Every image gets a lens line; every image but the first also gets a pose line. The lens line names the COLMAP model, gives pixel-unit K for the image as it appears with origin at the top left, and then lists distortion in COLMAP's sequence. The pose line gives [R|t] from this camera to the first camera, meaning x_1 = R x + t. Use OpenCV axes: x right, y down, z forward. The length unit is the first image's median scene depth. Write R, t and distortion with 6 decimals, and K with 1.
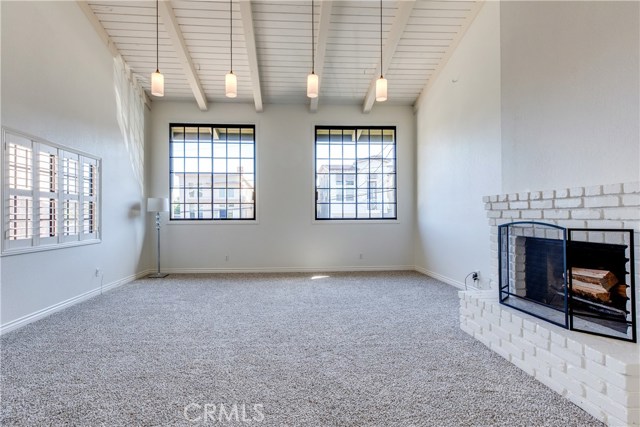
lens RADIAL K [[287.2, 0, 314.3], [0, 287.2, 215.4], [0, 0, 1]] dist [0.005275, -0.002139]
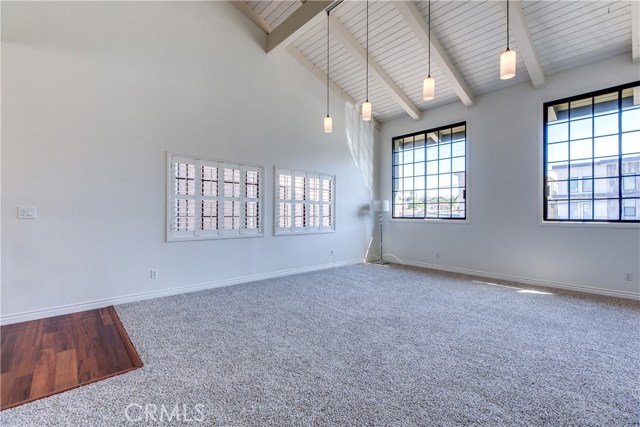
lens RADIAL K [[287.2, 0, 330.6], [0, 287.2, 213.3], [0, 0, 1]] dist [0.005275, -0.002139]
pose [[0.637414, 0.004276, -0.770509, 0.303978], [-0.005524, 0.999984, 0.000979, -0.004336], [0.770502, 0.003632, 0.637428, 0.040889]]
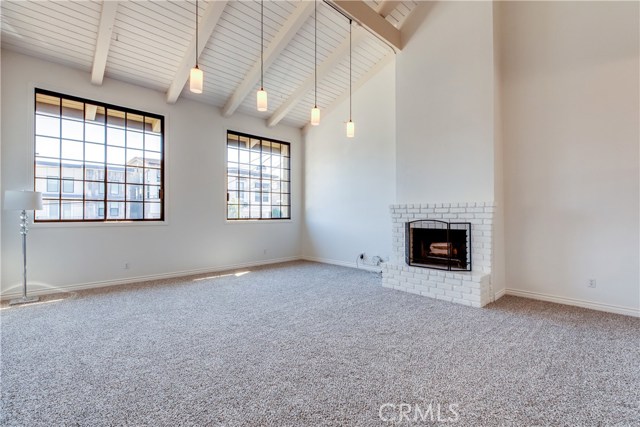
lens RADIAL K [[287.2, 0, 313.1], [0, 287.2, 212.7], [0, 0, 1]] dist [0.005275, -0.002139]
pose [[0.773163, 0.008024, 0.634157, -0.504252], [-0.002531, 0.999951, -0.009567, -0.002508], [-0.634202, 0.005792, 0.773145, -0.001311]]
